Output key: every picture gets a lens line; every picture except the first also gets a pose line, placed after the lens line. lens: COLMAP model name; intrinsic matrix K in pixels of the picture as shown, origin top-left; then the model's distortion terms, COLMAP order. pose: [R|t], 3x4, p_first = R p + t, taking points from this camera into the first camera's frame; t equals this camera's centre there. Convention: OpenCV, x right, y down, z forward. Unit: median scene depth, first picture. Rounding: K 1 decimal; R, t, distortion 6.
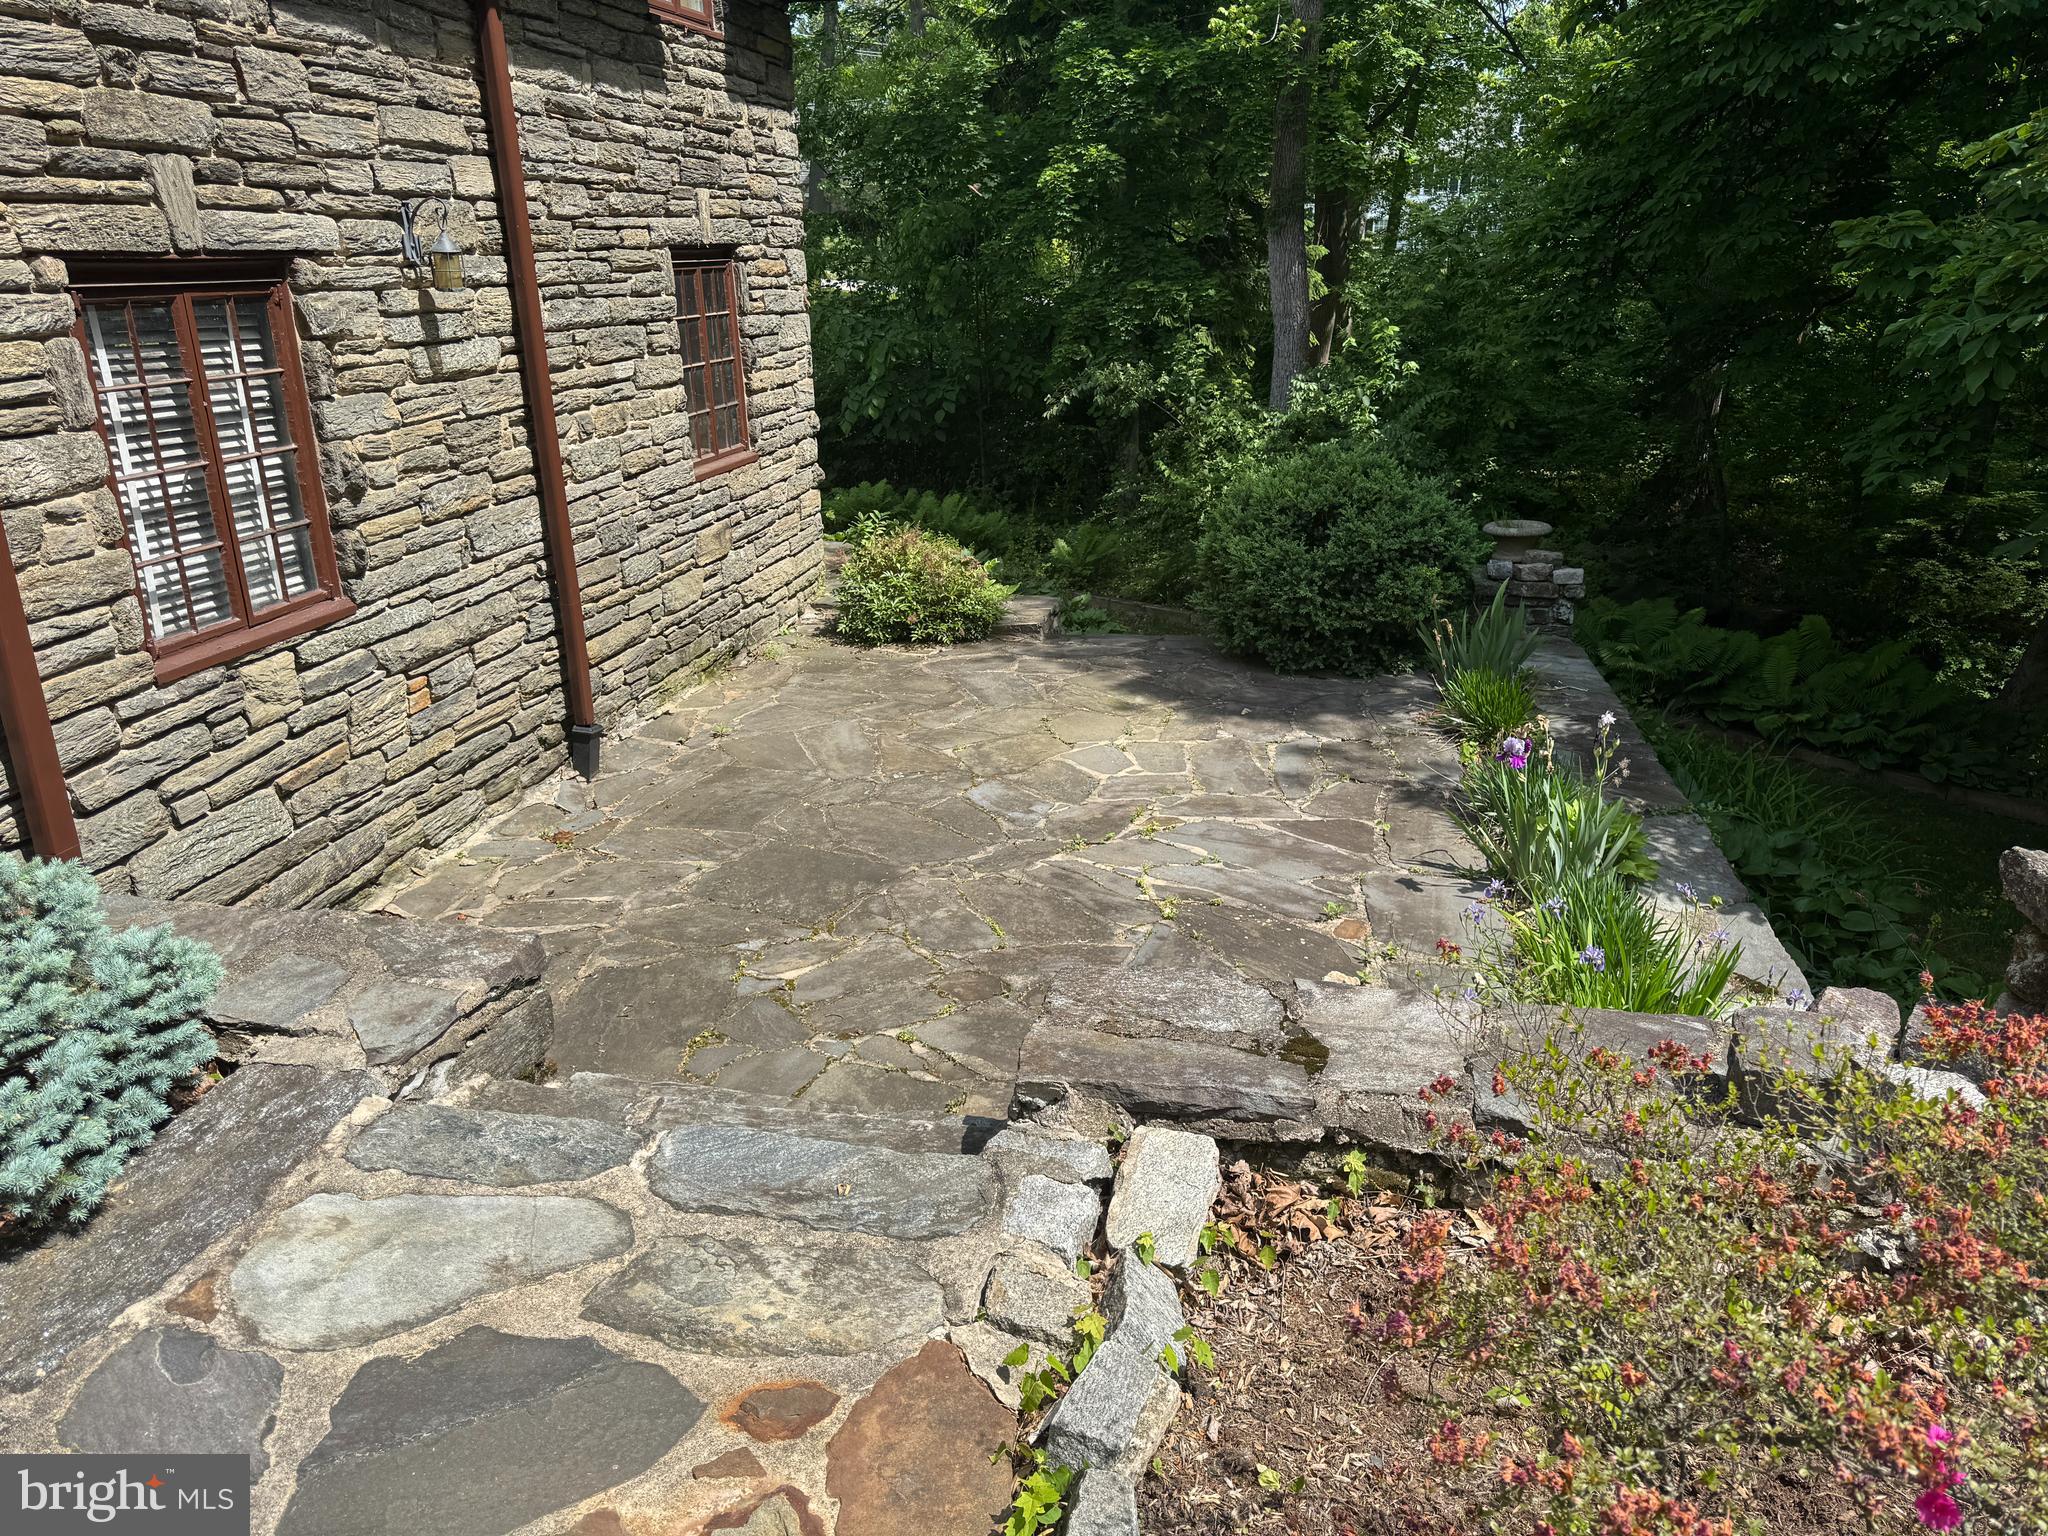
lens RADIAL K [[1443.7, 0, 1063.6], [0, 1443.7, 768.0], [0, 0, 1]] dist [0.070284, -0.049574]
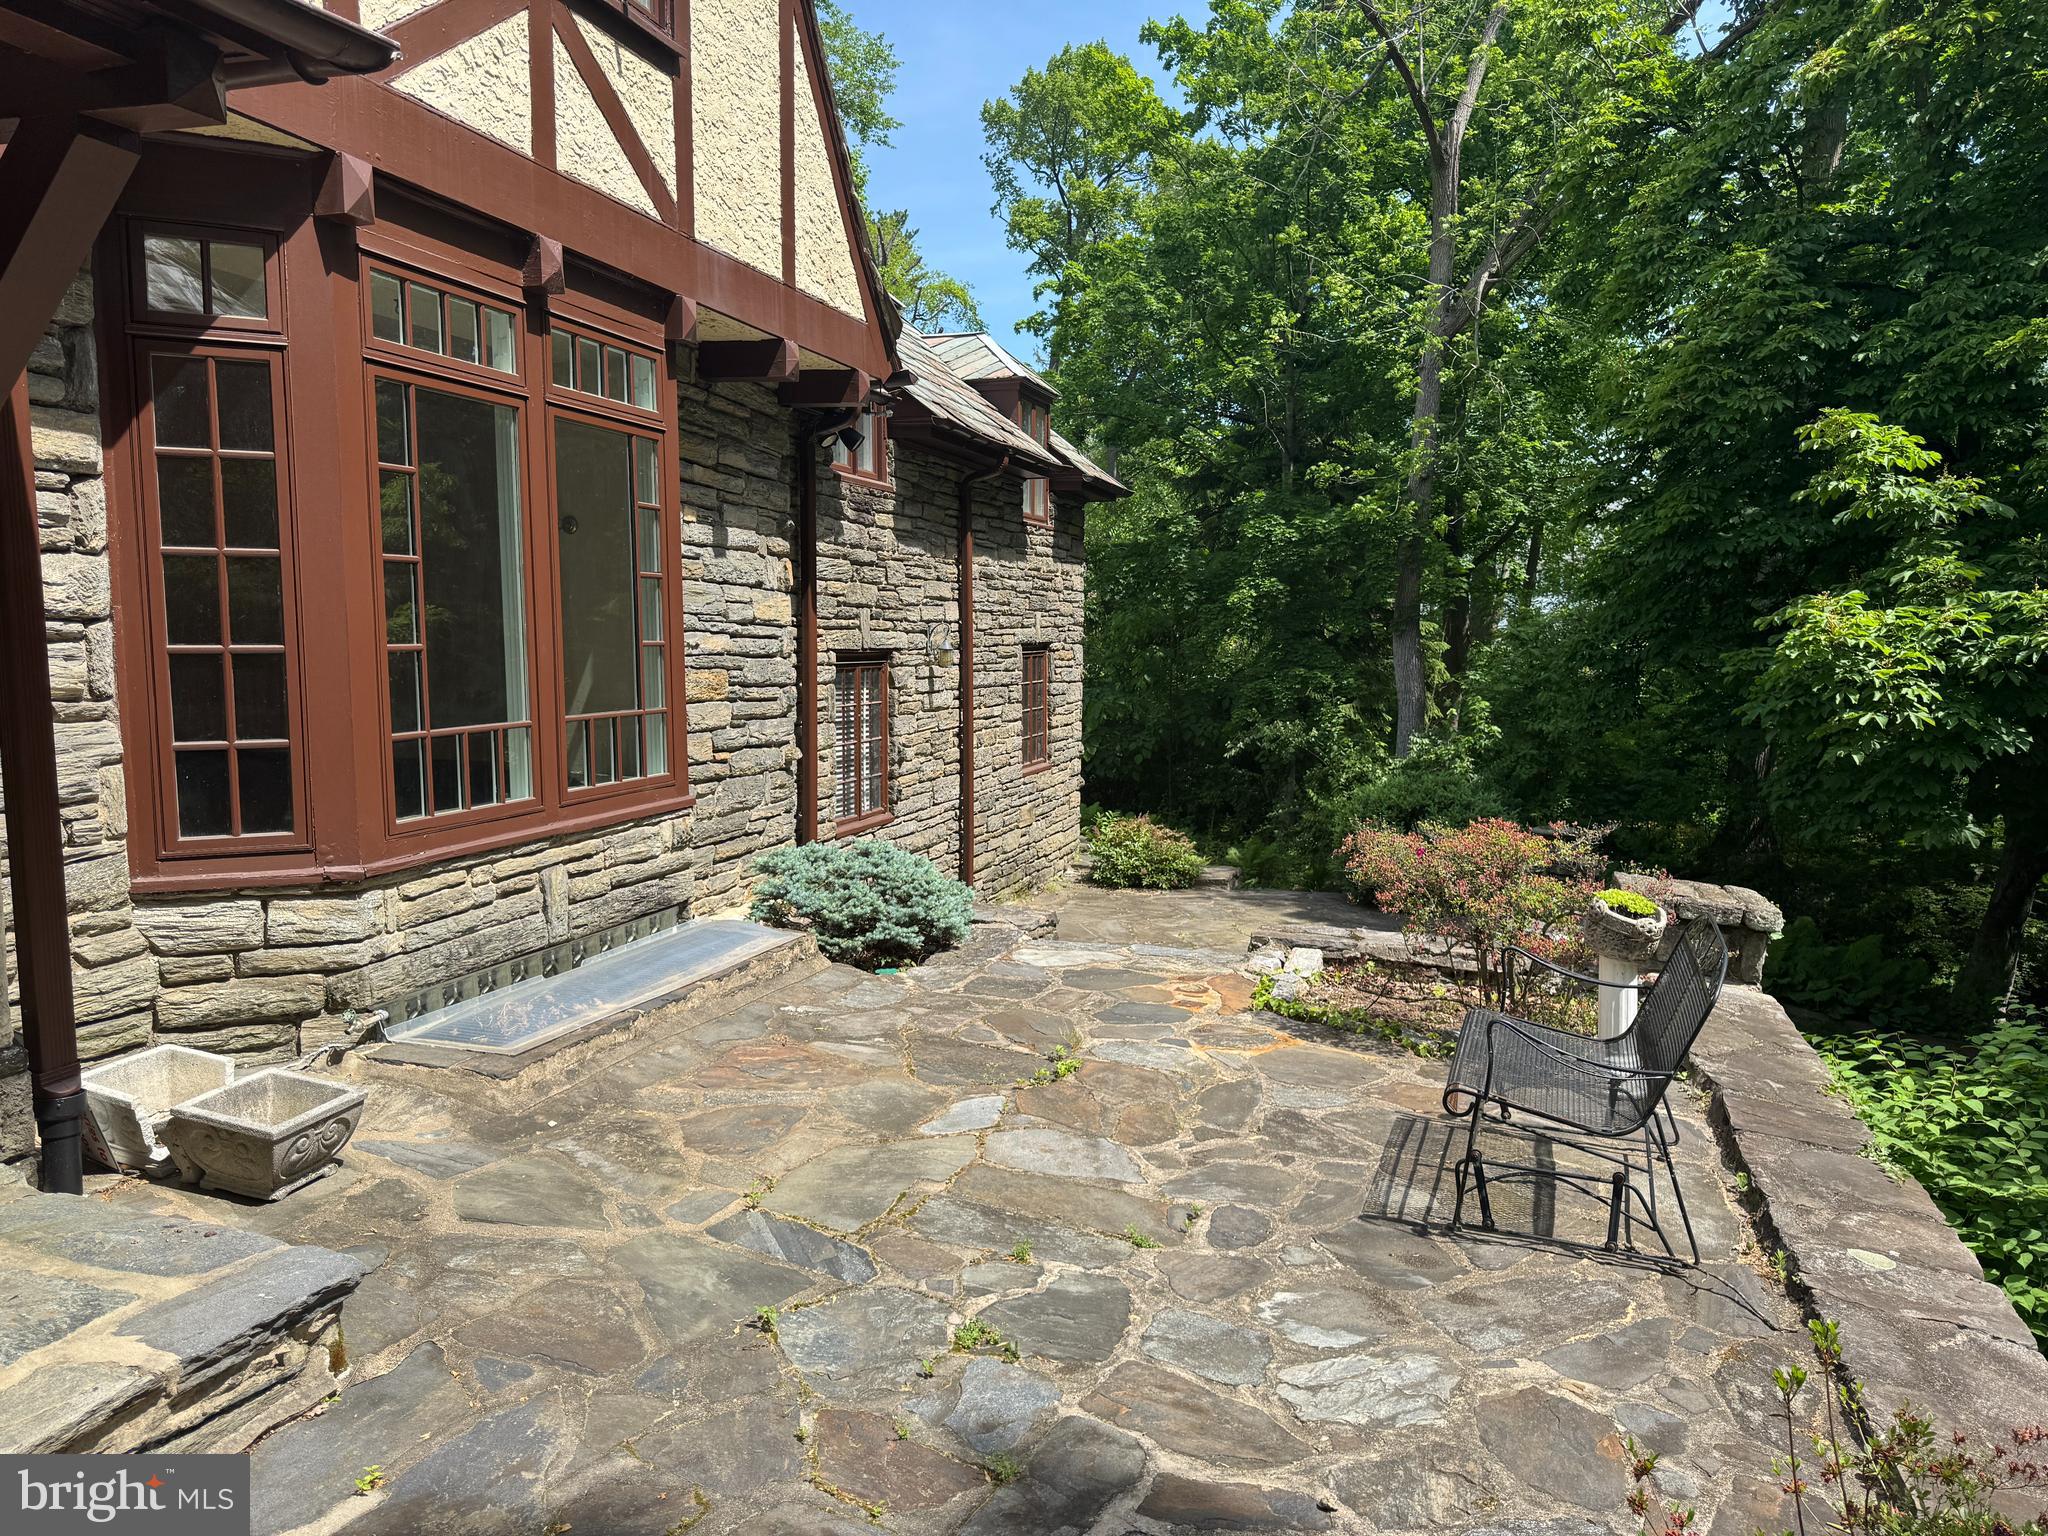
lens RADIAL K [[1417.0, 0, 1024.0], [0, 1417.0, 768.0], [0, 0, 1]] dist [0.292919, -0.000140]
pose [[0.990799, 0.035440, -0.130616, -0.040662], [-0.066333, 0.968400, -0.240419, 0.180761], [0.117968, 0.246872, 0.961841, -0.554933]]
